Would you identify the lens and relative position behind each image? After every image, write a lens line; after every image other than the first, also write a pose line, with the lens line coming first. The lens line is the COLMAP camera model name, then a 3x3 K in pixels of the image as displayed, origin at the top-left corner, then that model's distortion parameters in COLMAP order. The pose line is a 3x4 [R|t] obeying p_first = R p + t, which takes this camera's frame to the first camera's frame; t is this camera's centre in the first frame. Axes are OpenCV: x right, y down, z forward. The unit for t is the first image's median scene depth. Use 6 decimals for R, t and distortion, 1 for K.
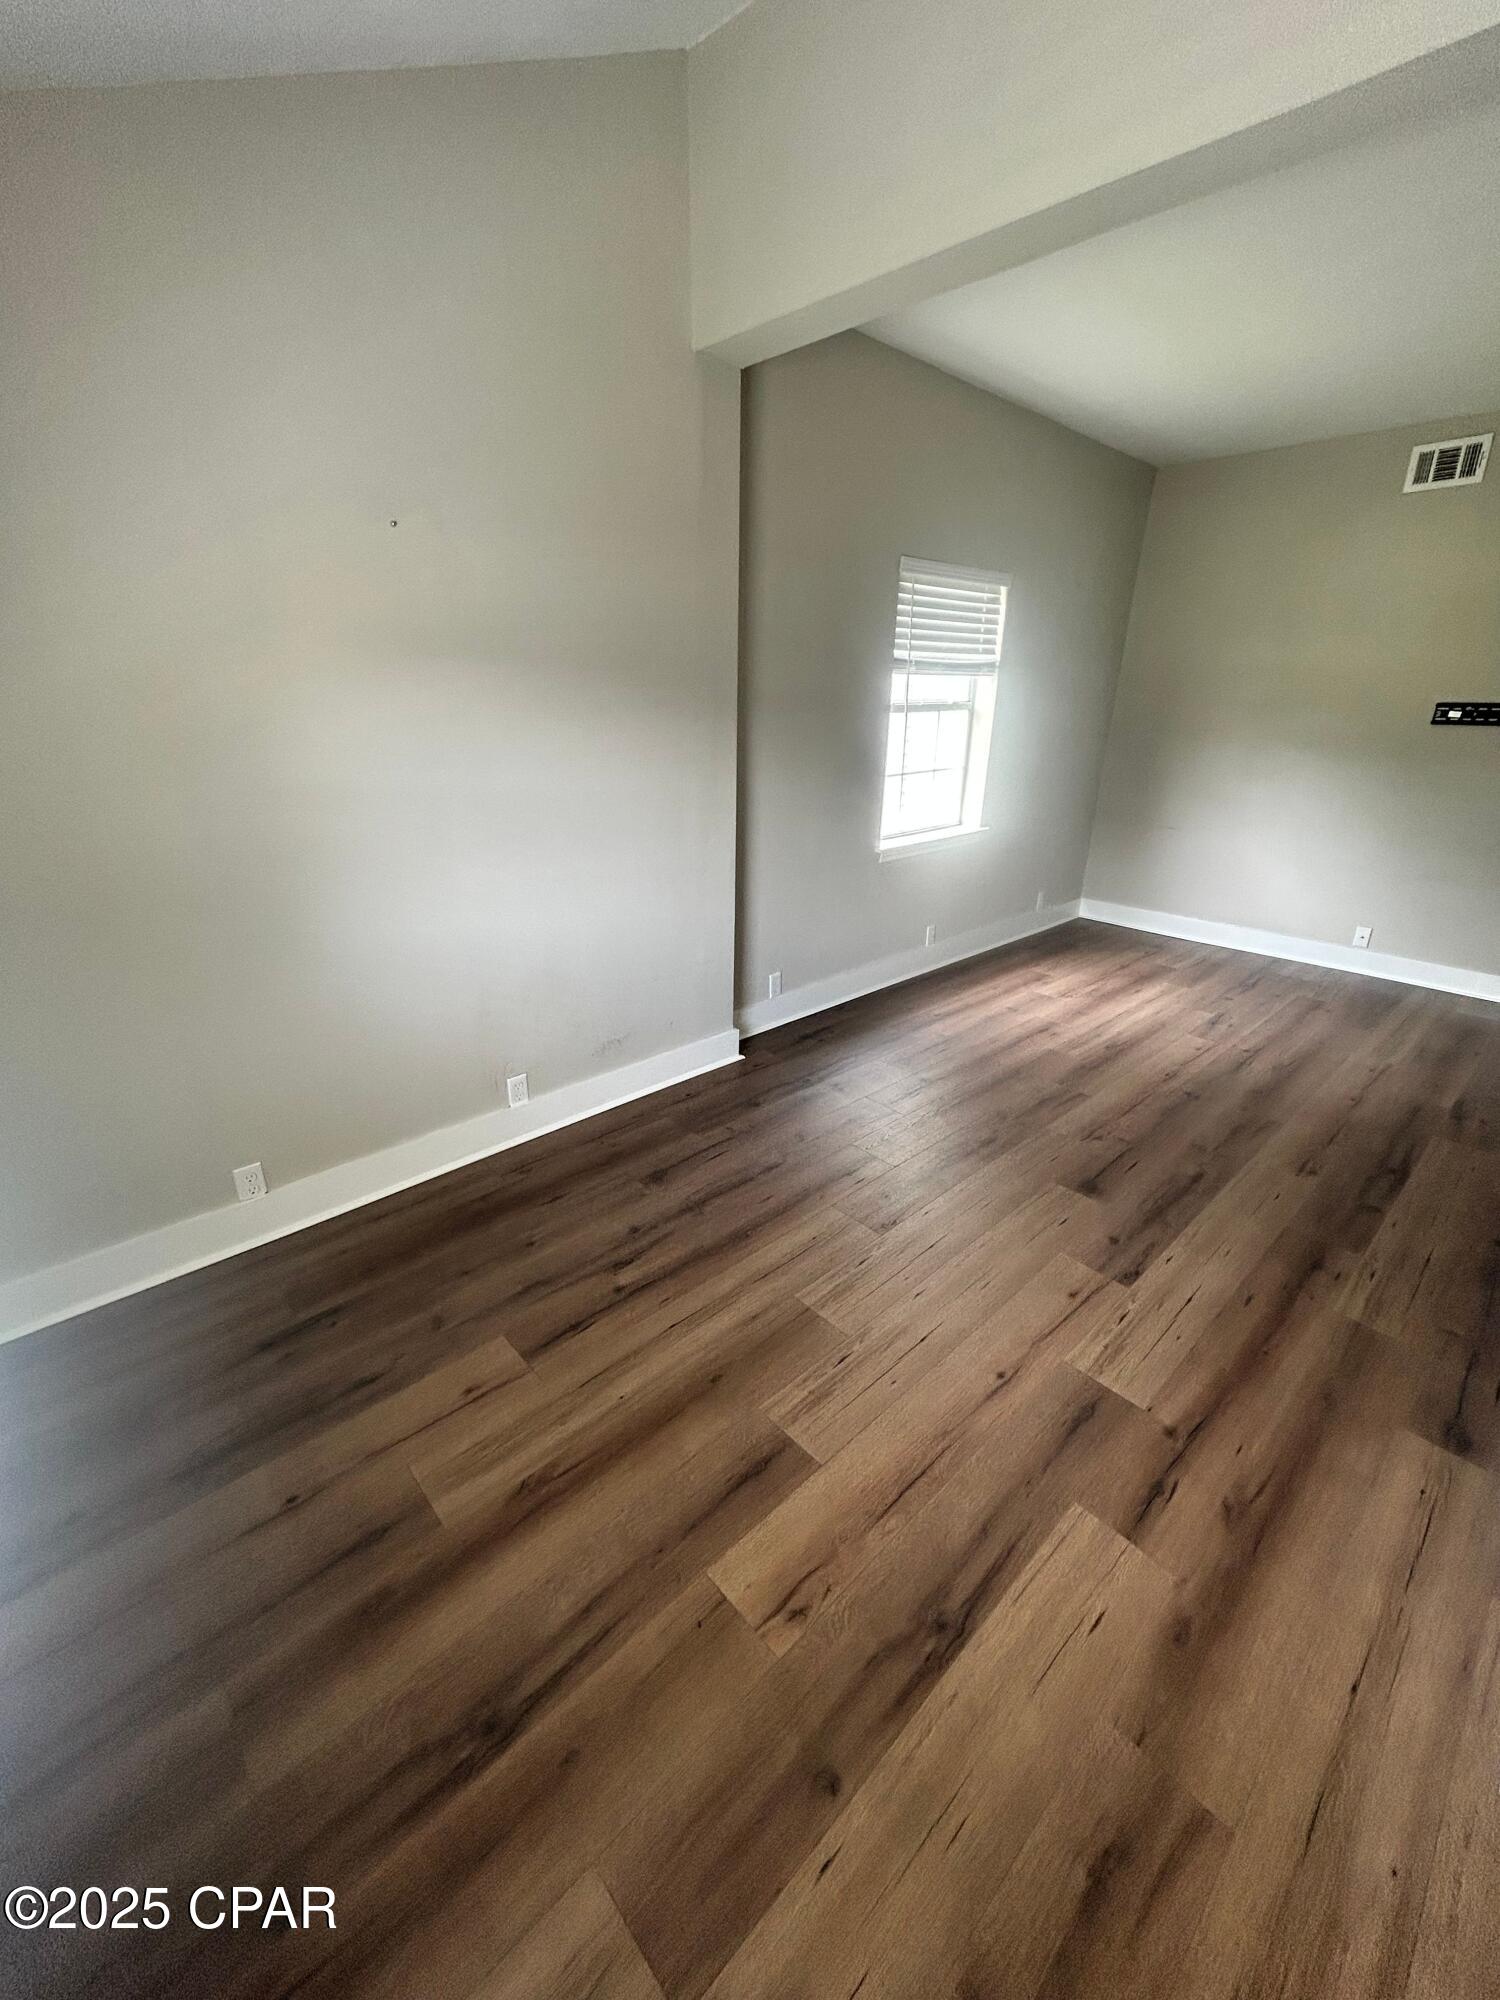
lens RADIAL K [[809.1, 0, 750.0], [0, 809.1, 1000.0], [0, 0, 1]] dist [-0.000382, -0.000130]
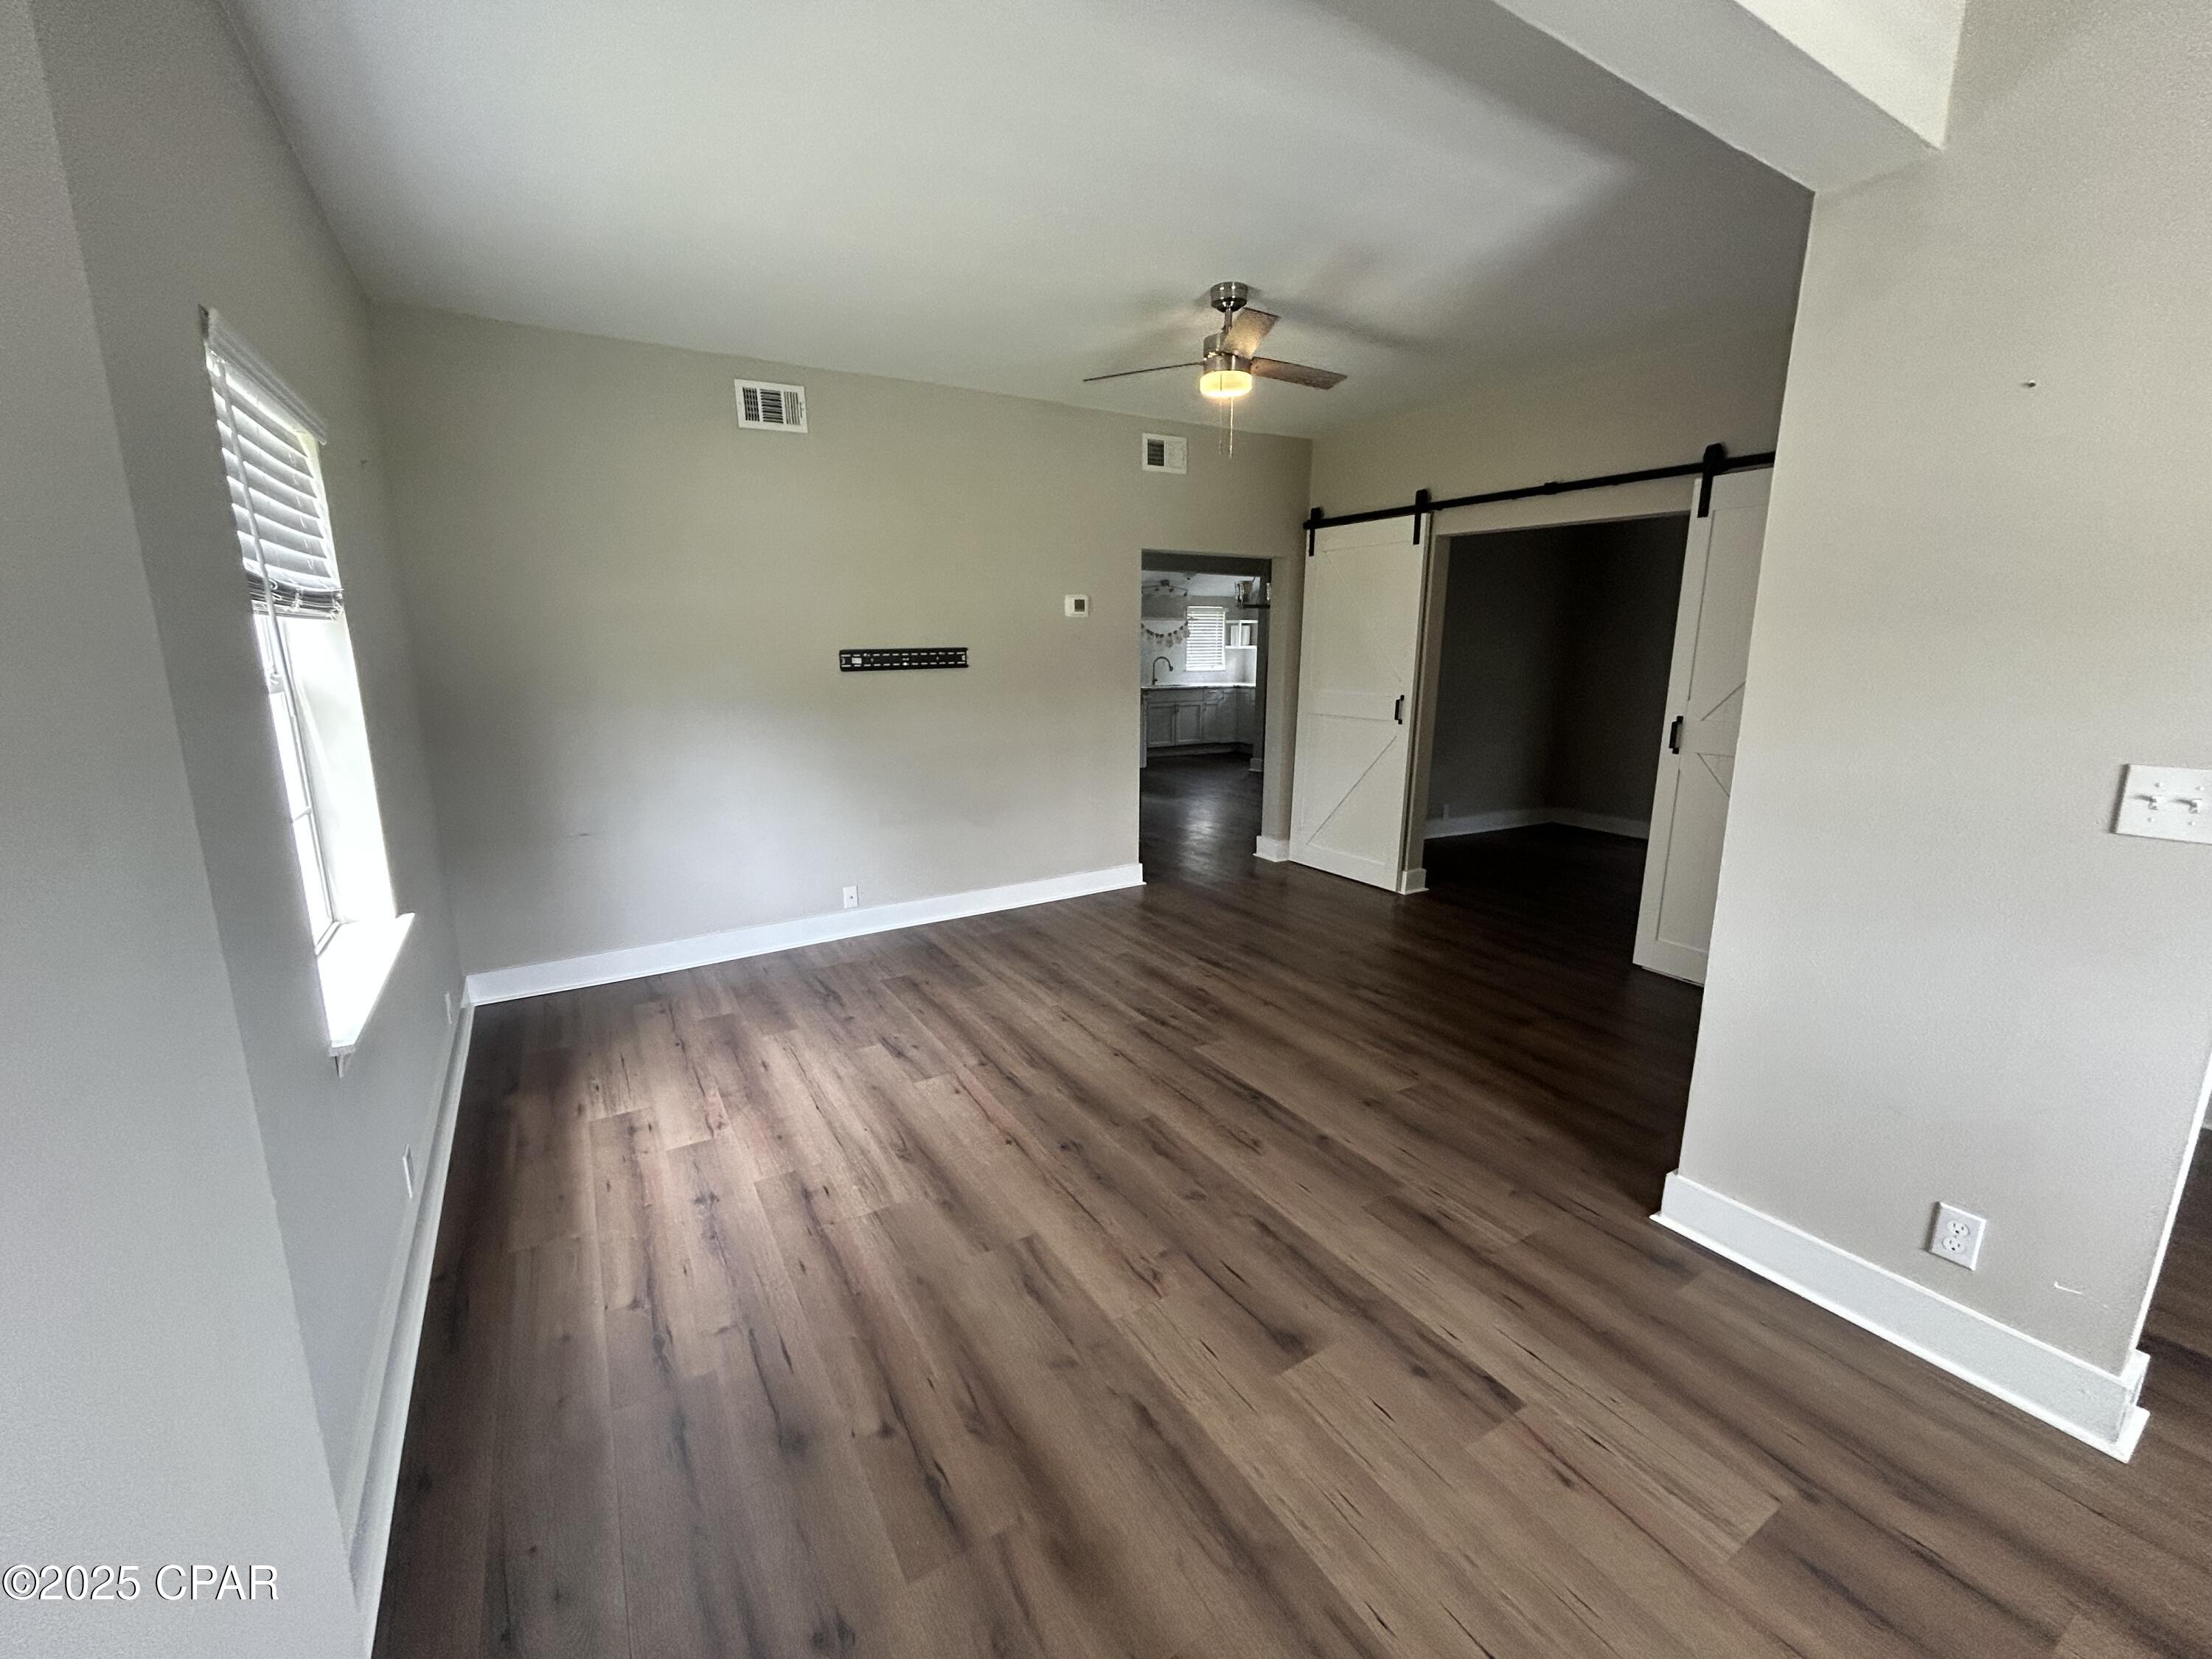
lens RADIAL K [[898.4, 0, 1102.4], [0, 898.4, 826.9], [0, 0, 1]] dist [0.004273, 0.000343]
pose [[0.195772, -0.211930, 0.957475, -0.164598], [0.360532, 0.923544, 0.130702, -0.218924], [-0.911970, 0.319612, 0.257212, 0.554468]]
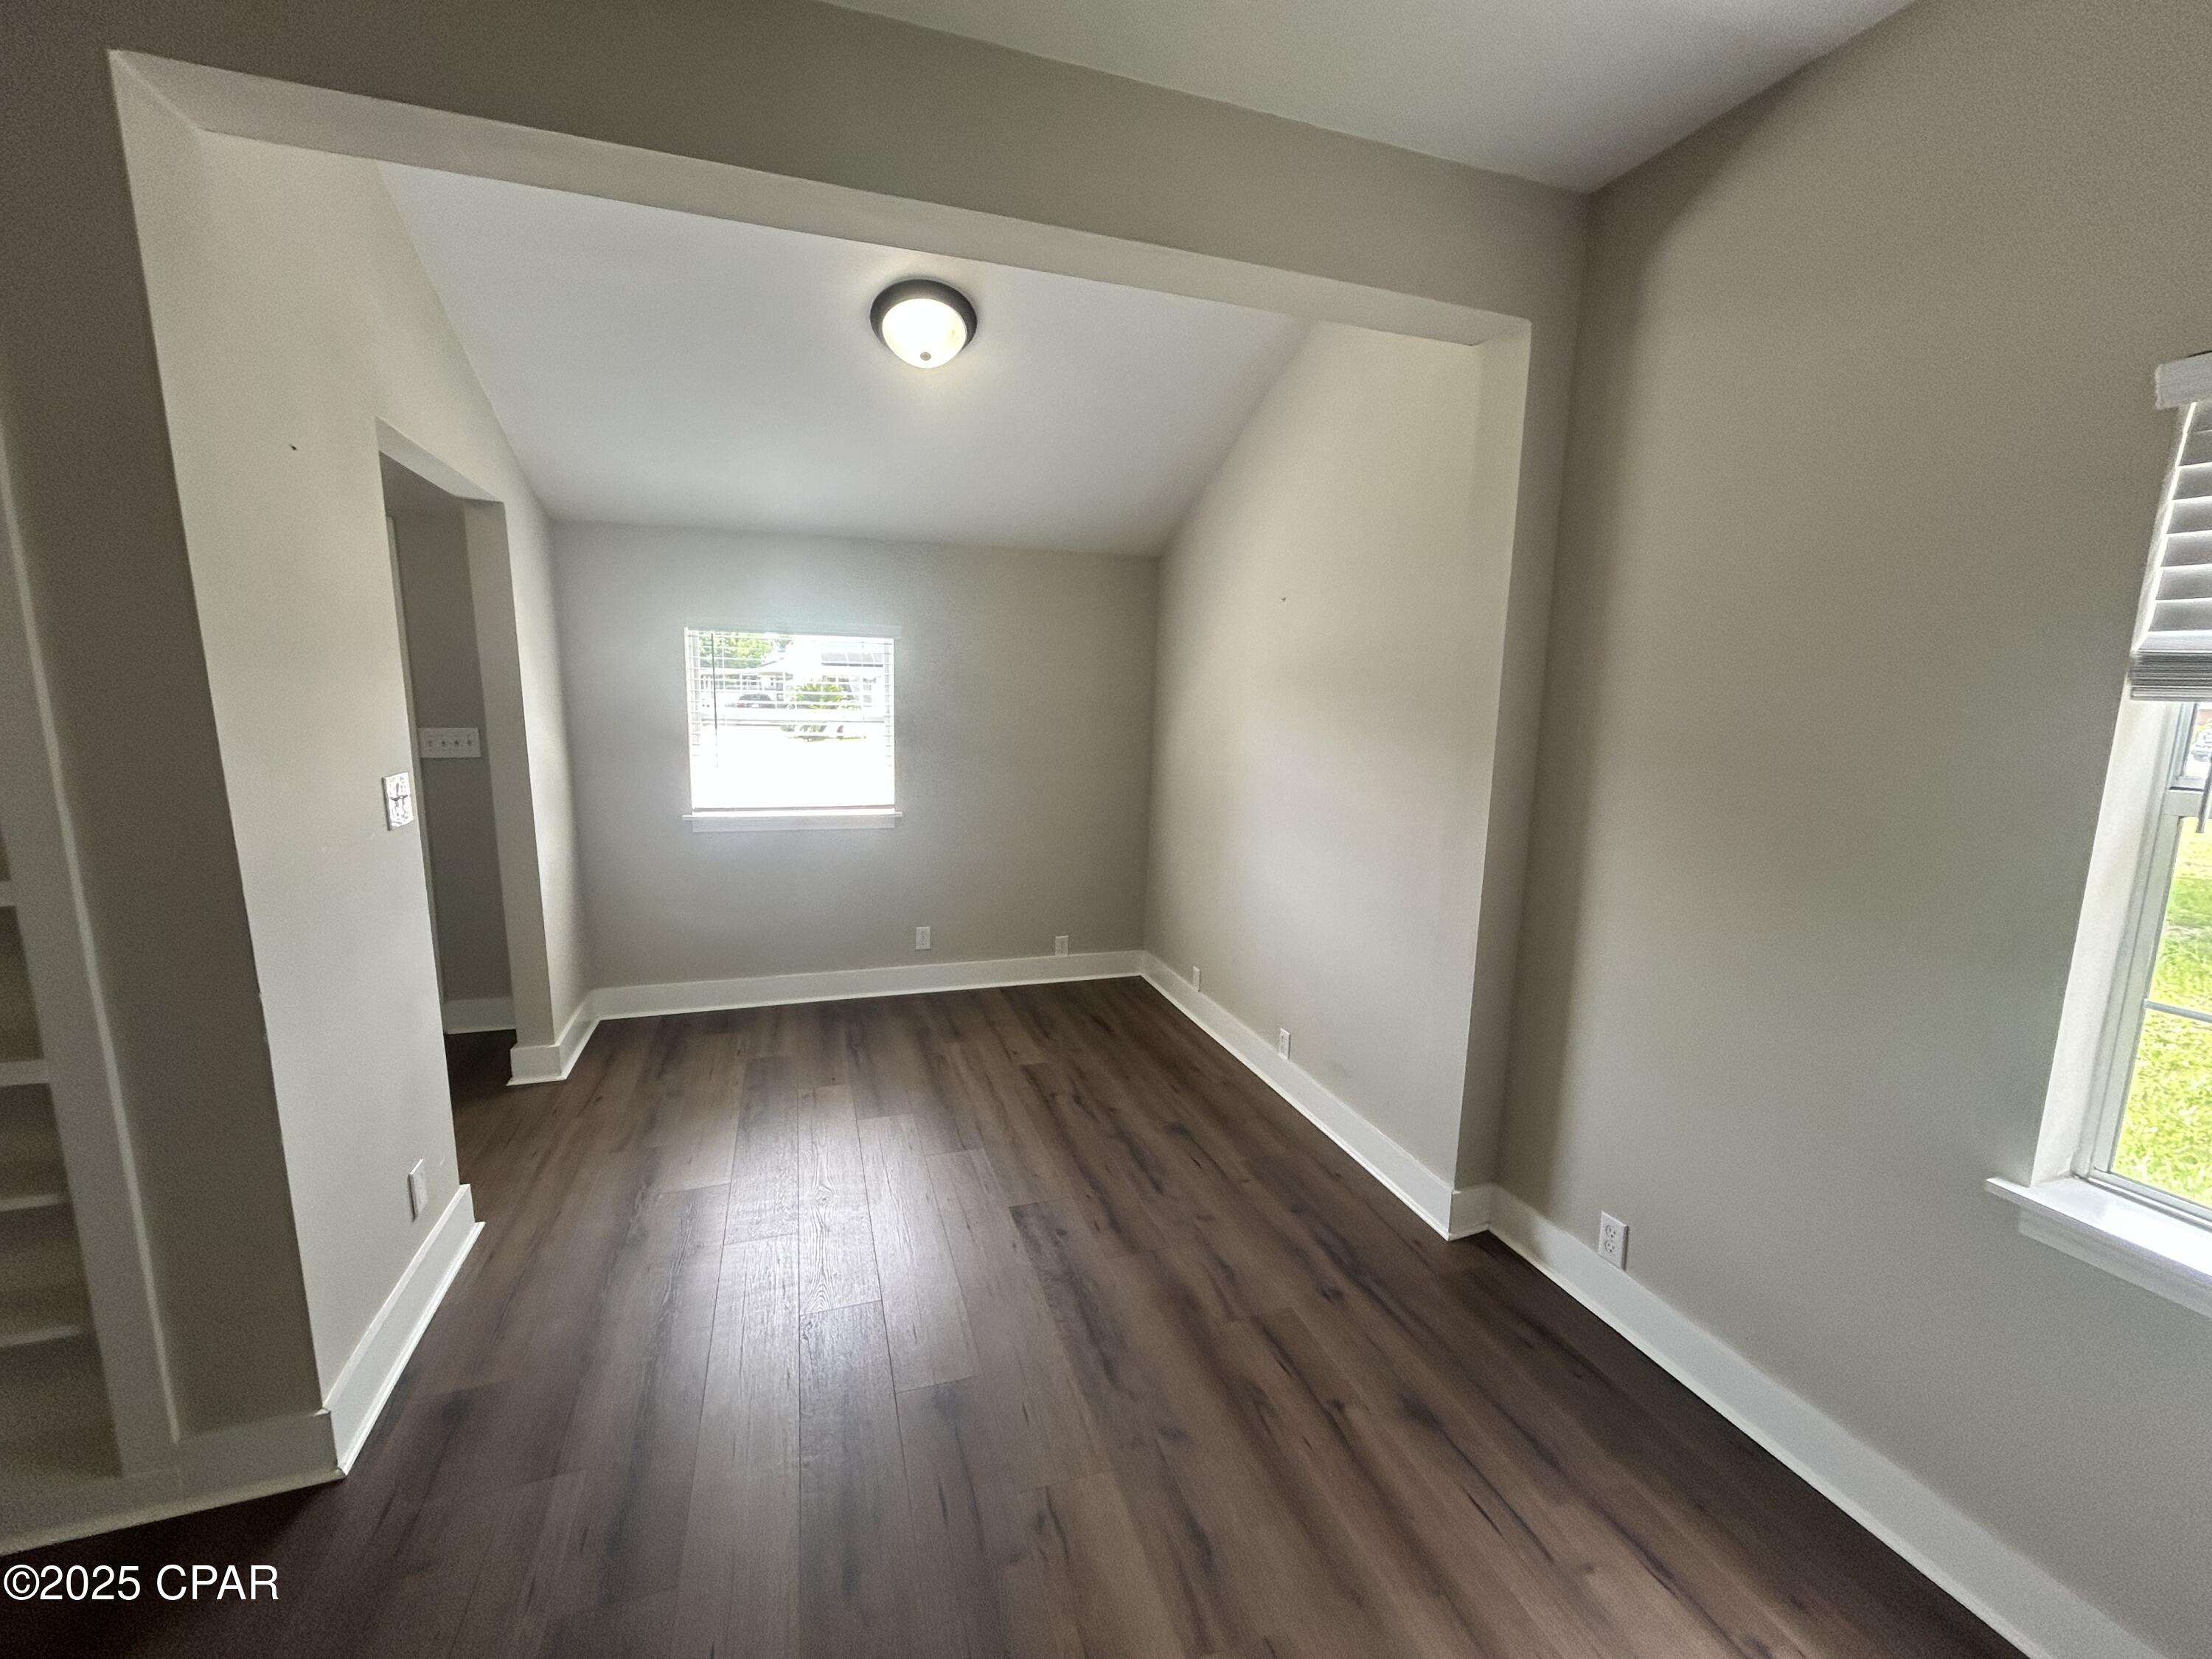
lens RADIAL K [[898.4, 0, 1102.4], [0, 898.4, 826.9], [0, 0, 1]] dist [0.004273, 0.000343]
pose [[-0.407037, 0.117870, -0.905774, 0.669546], [-0.359862, 0.890742, 0.277629, -0.302868], [0.839536, 0.438959, -0.320148, 0.778060]]
